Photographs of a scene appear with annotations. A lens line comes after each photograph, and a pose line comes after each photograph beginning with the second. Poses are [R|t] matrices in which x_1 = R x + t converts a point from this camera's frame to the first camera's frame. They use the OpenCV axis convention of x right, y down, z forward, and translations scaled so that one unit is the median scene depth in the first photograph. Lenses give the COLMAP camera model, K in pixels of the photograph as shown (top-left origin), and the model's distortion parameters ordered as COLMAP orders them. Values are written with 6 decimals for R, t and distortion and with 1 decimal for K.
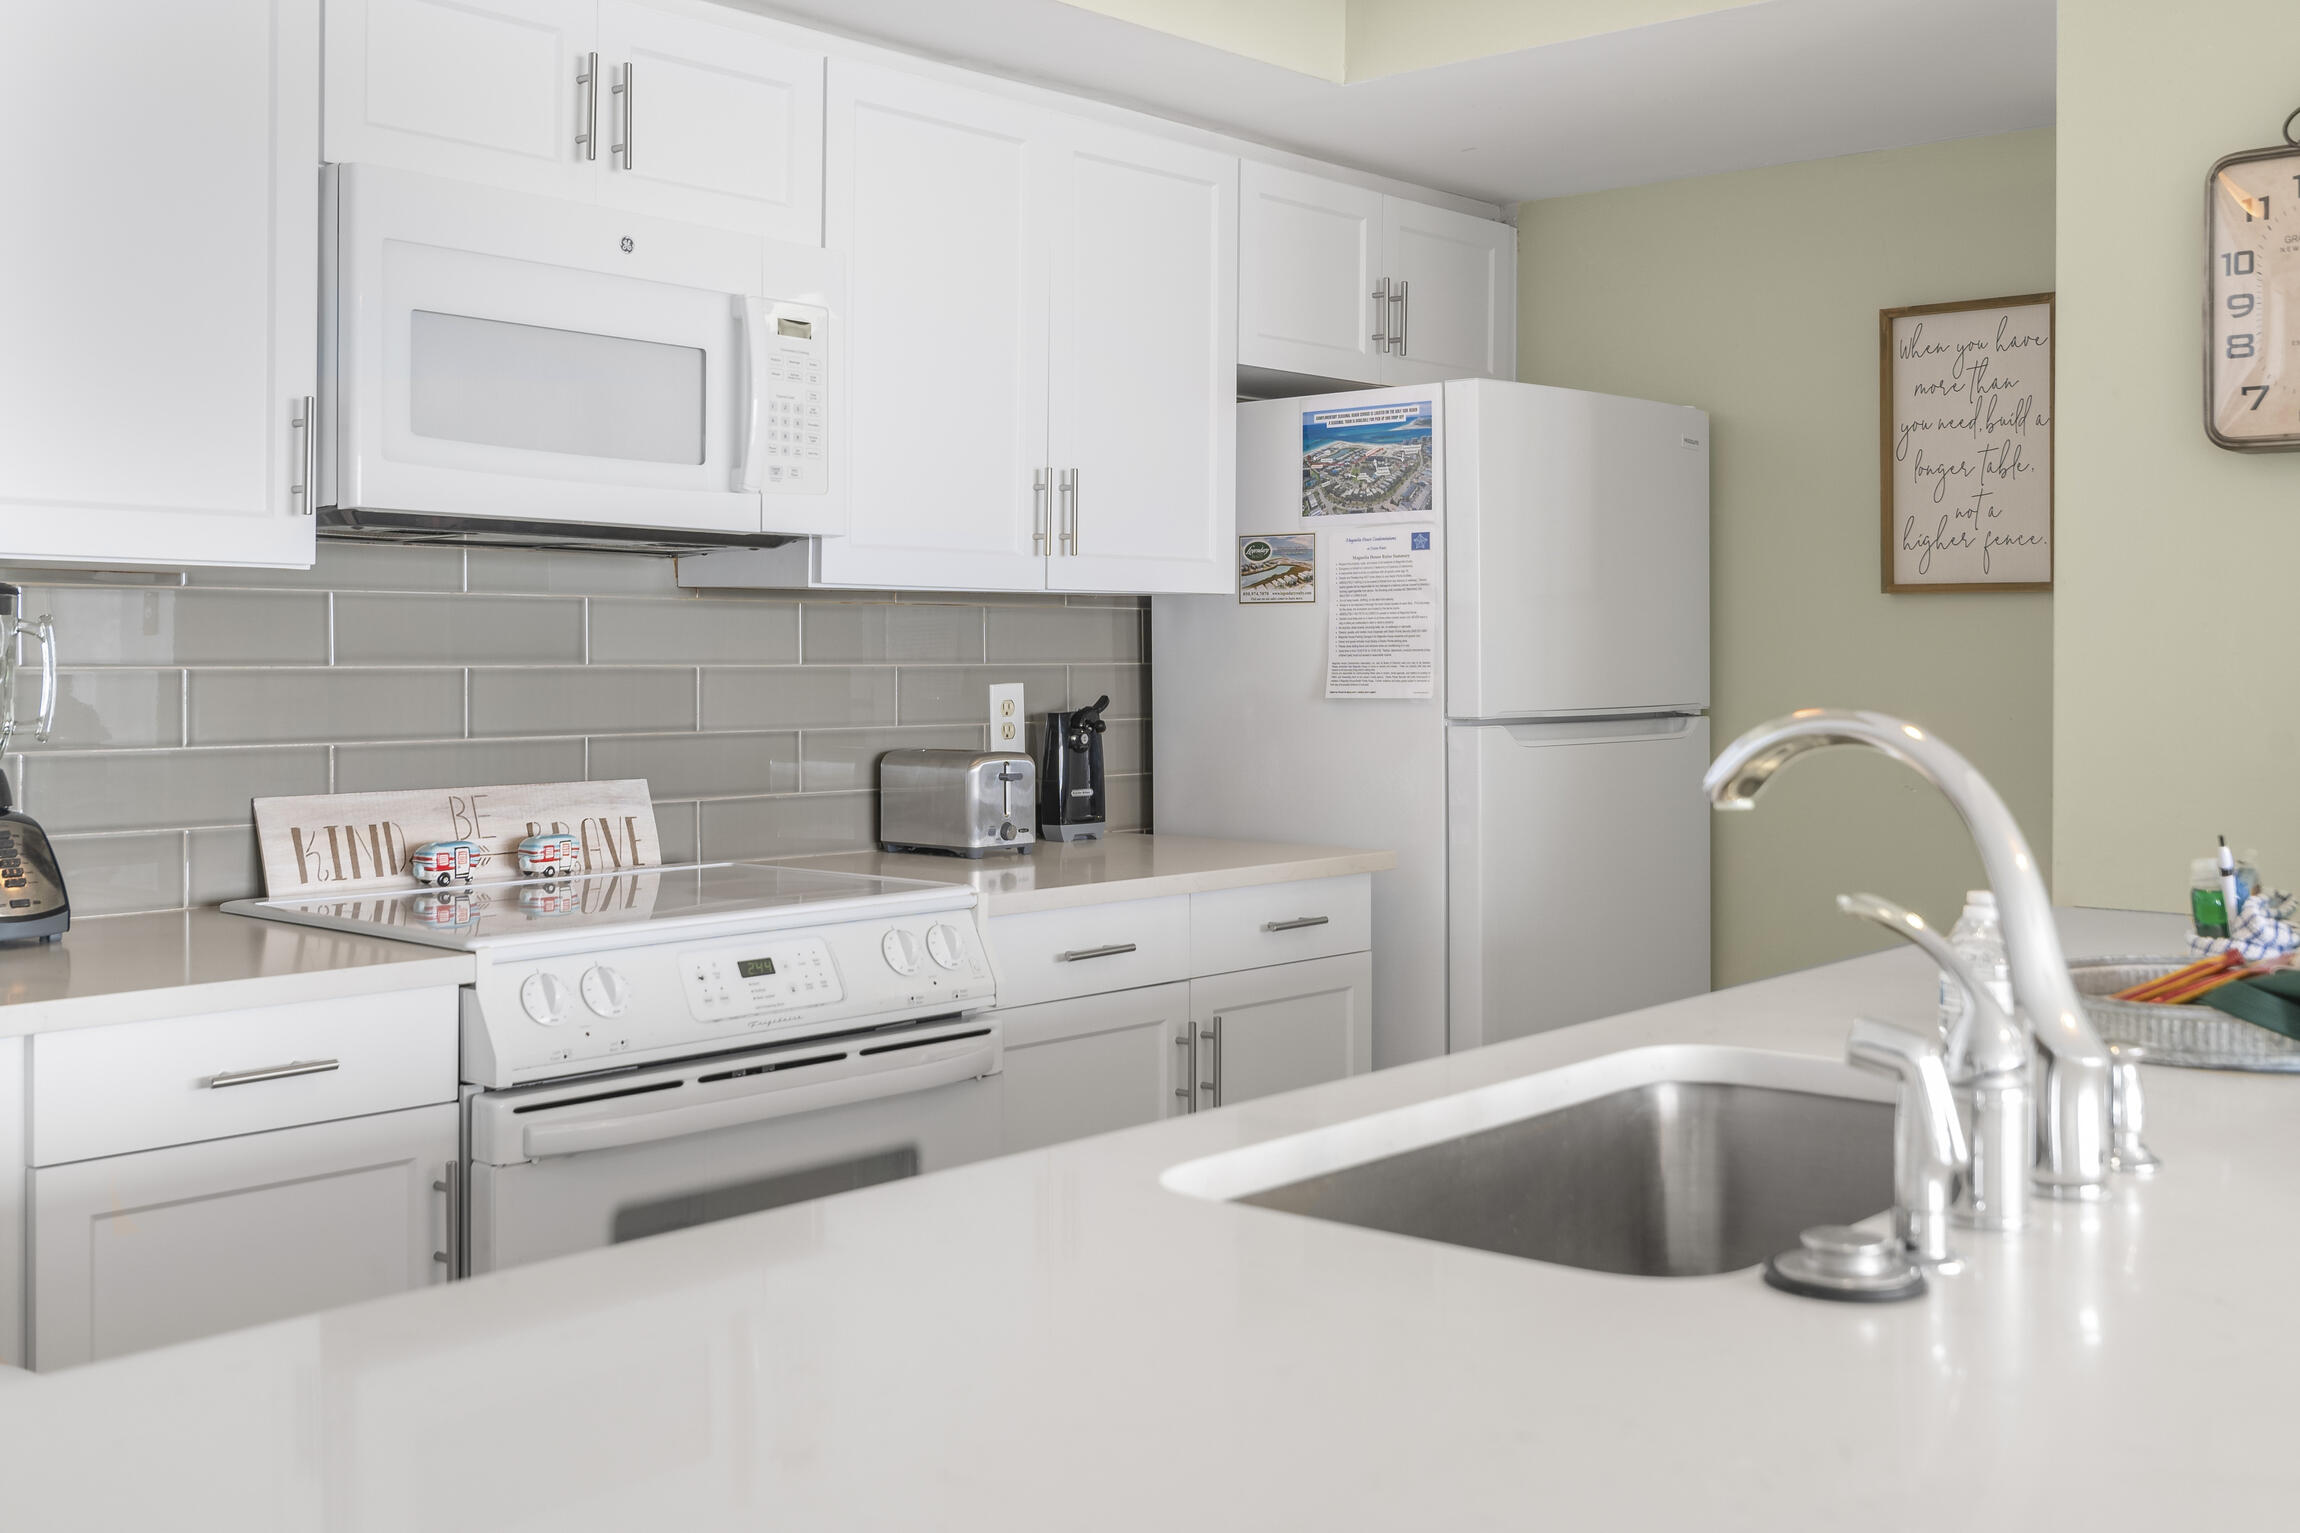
lens RADIAL K [[2265.4, 0, 1197.2], [0, 2265.4, 774.2], [0, 0, 1]] dist [-0.000800, 0.000654]
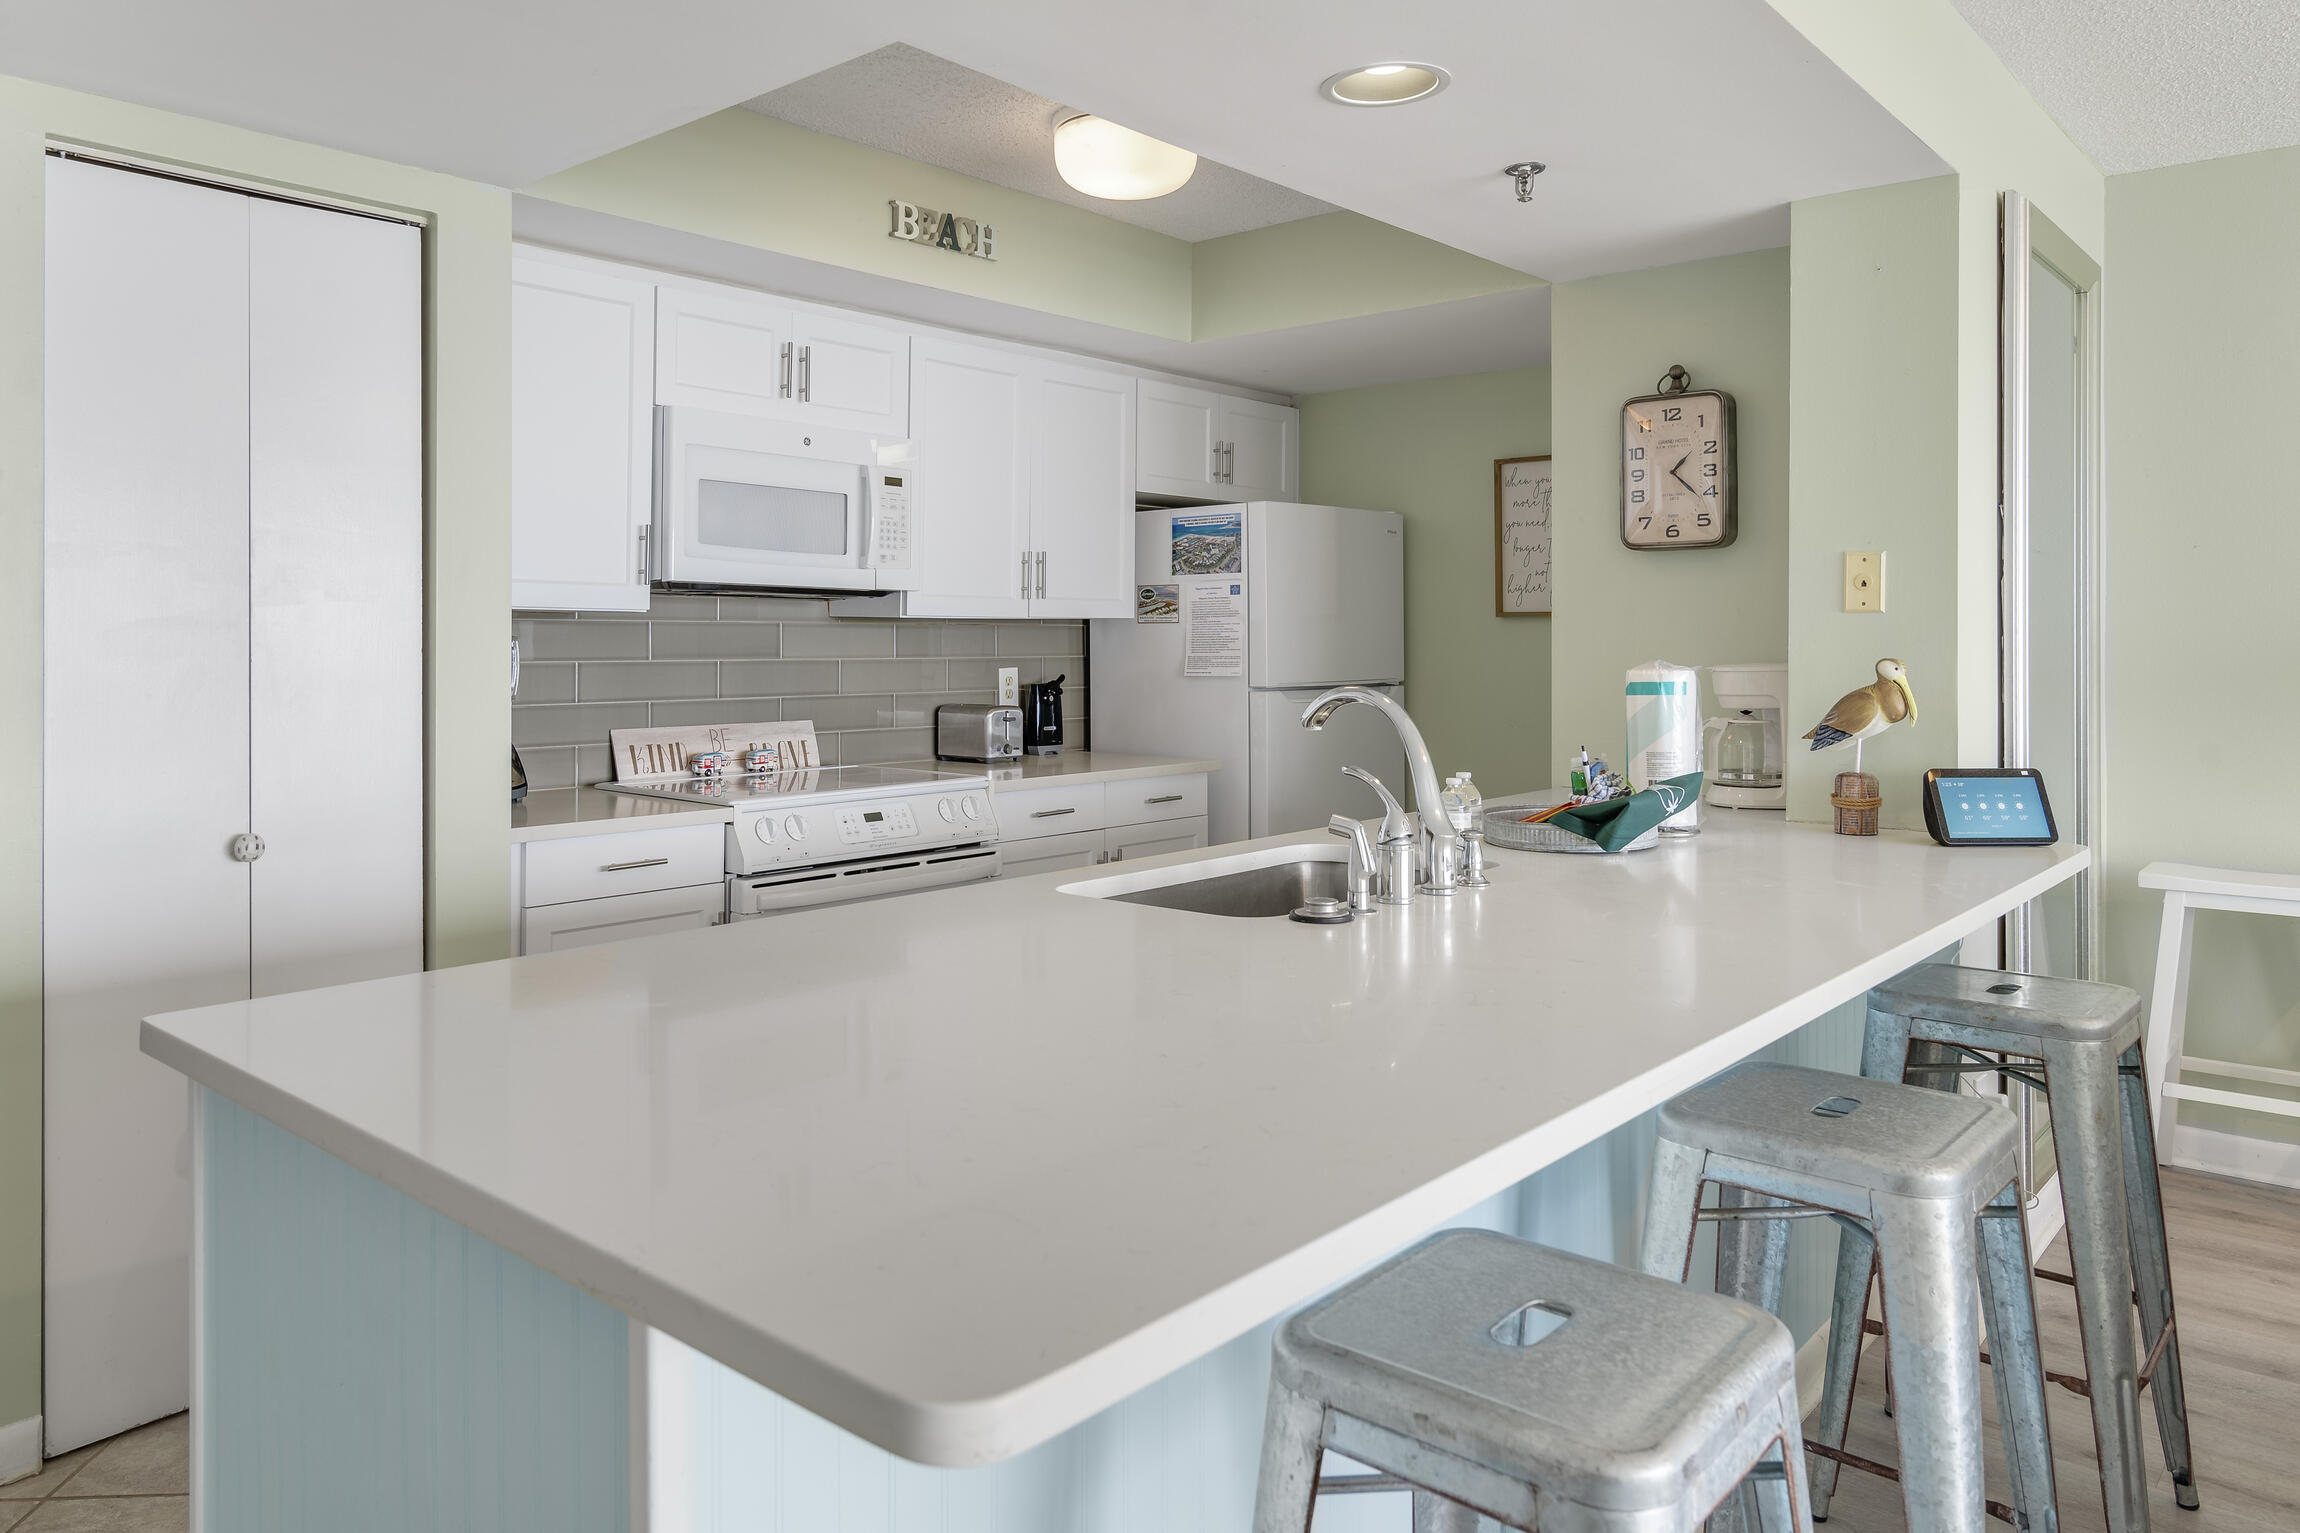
lens RADIAL K [[1597.0, 0, 1144.9], [0, 1597.0, 679.9], [0, 0, 1]] dist [-0.000284, -0.000099]
pose [[0.999934, -0.000126, -0.011525, 0.045793], [-0.000175, 0.999661, -0.026046, 0.003295], [0.011524, 0.026046, 0.999594, -0.313898]]
